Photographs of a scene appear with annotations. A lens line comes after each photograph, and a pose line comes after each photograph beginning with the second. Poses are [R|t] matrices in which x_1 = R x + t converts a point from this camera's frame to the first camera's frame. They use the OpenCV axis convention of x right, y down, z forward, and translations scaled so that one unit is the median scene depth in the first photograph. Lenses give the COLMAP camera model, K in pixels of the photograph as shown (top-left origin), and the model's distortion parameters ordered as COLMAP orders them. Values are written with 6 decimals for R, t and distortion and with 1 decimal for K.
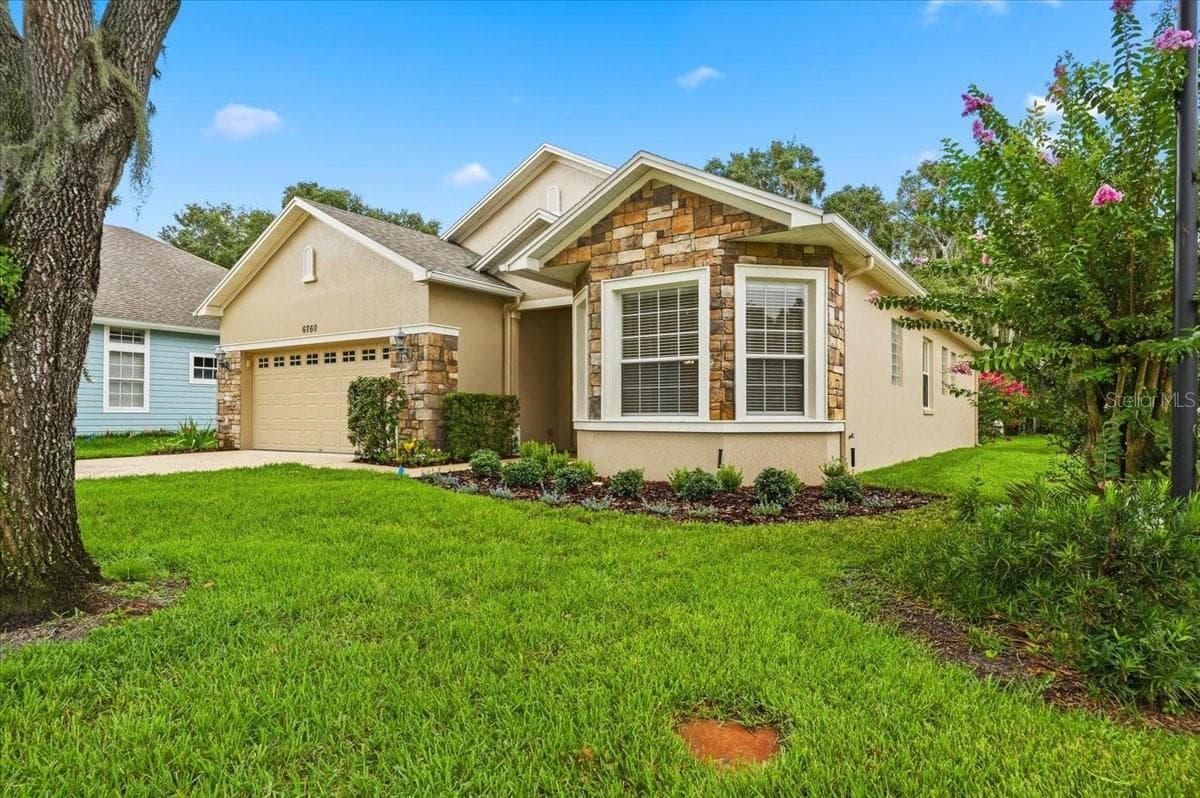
lens RADIAL K [[731.8, 0, 605.1], [0, 731.8, 395.6], [0, 0, 1]] dist [-0.002599, -0.000265]
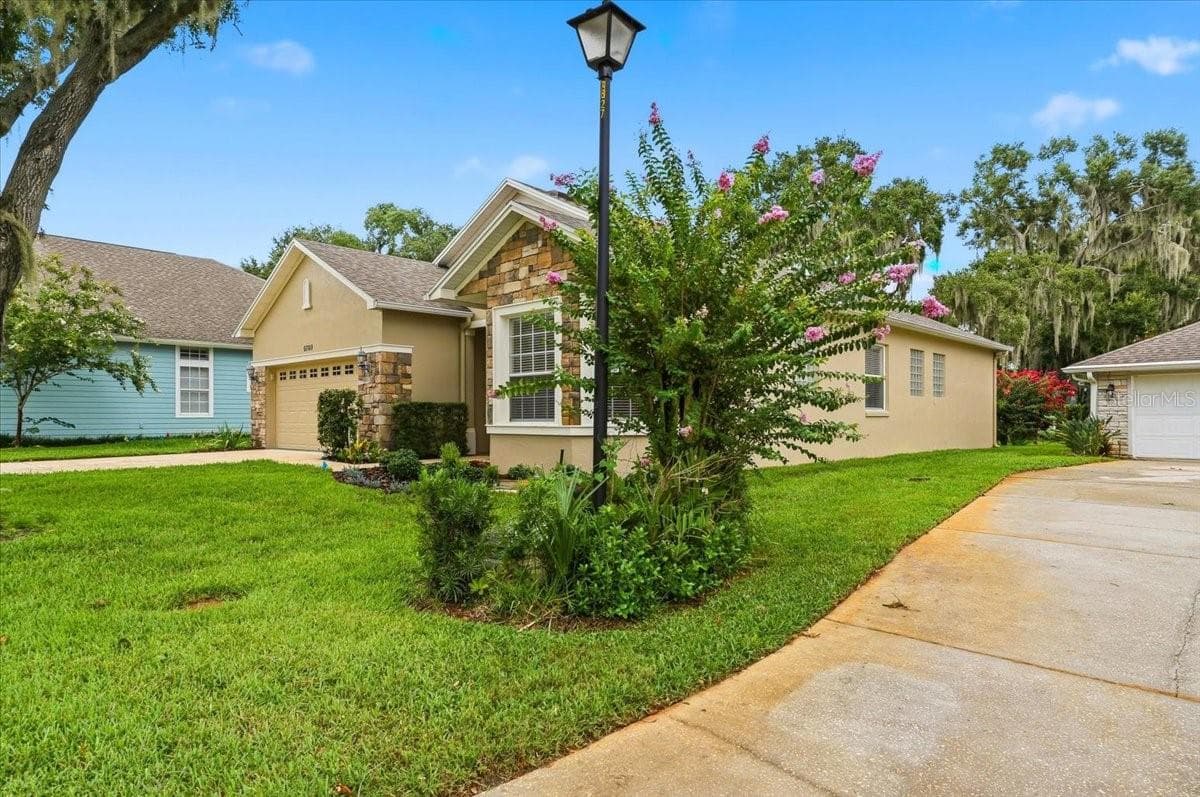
lens RADIAL K [[750.3, 0, 600.0], [0, 750.3, 398.5], [0, 0, 1]] dist [0.002187, 0.000608]
pose [[0.984591, -0.009056, -0.174641, 0.323823], [0.010205, 0.999932, 0.005682, -0.012404], [0.174577, -0.007377, 0.984616, -0.147340]]
